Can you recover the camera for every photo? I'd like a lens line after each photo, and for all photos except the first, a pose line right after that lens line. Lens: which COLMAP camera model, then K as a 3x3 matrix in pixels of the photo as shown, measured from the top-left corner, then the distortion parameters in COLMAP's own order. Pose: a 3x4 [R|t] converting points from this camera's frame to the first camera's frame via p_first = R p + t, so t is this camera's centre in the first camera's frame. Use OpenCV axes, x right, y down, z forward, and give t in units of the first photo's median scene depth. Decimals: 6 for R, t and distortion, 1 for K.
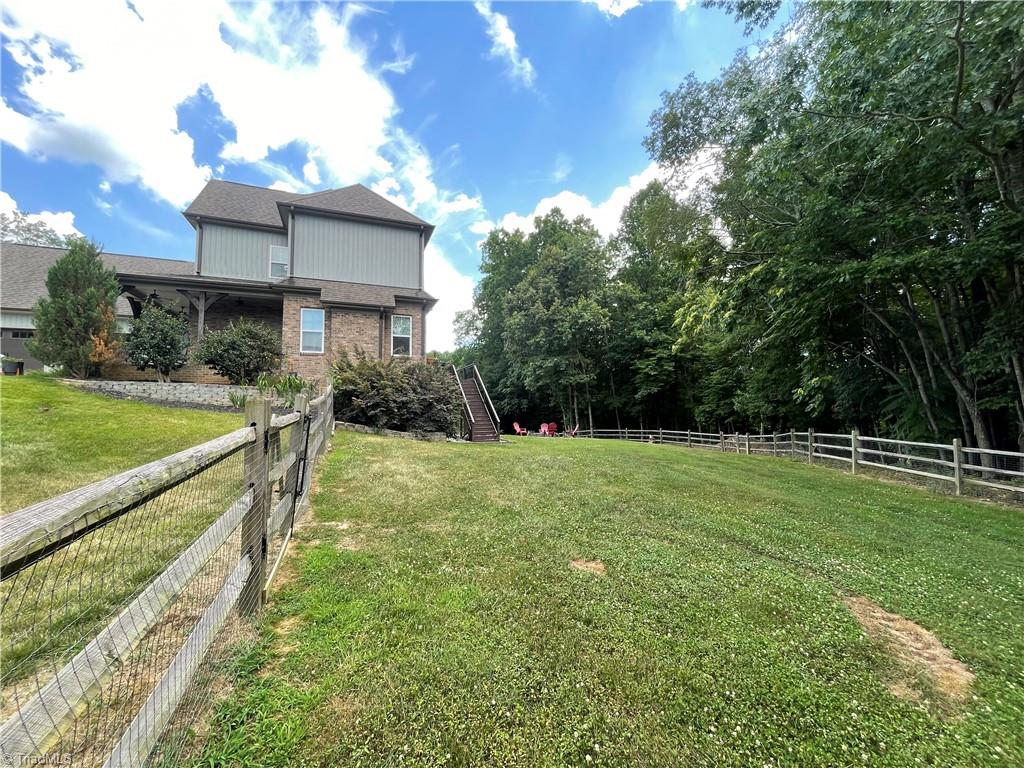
lens RADIAL K [[413.5, 0, 512.2], [0, 413.5, 384.9], [0, 0, 1]] dist [-0.004068, 0.001225]
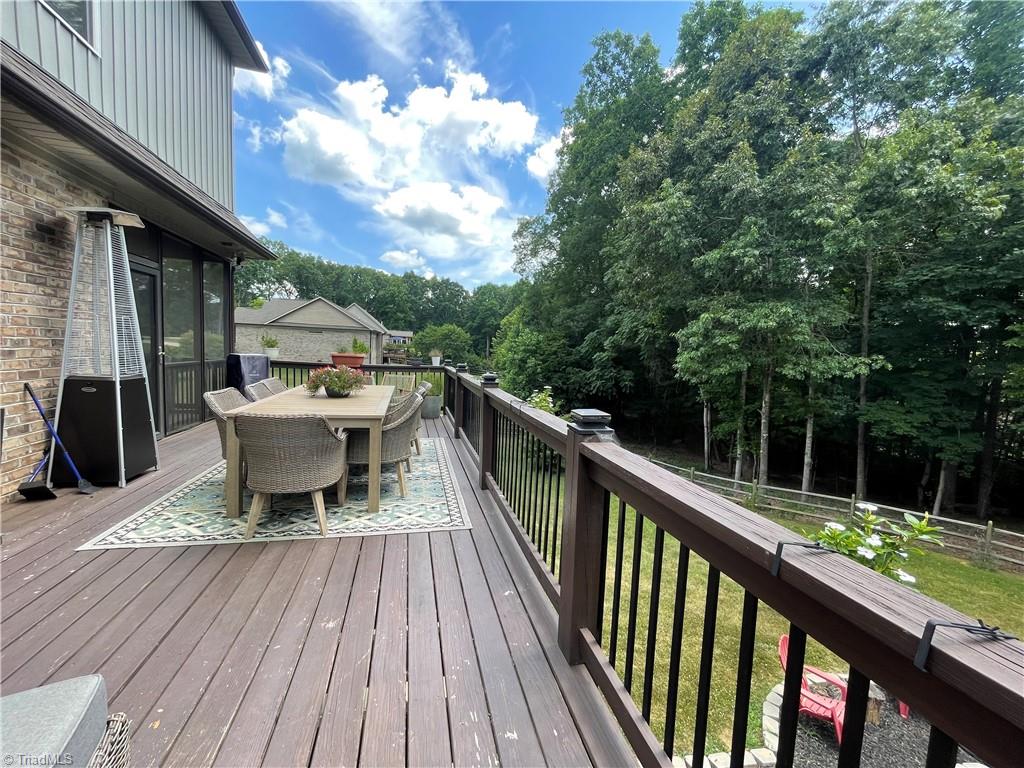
lens RADIAL K [[413.5, 0, 513.5], [0, 413.5, 385.5], [0, 0, 1]] dist [-0.004068, 0.001225]
pose [[0.988988, 0.066896, -0.132012, -0.051260], [-0.045914, 0.986686, 0.156021, -0.028946], [0.140692, -0.148242, 0.978892, 0.408638]]
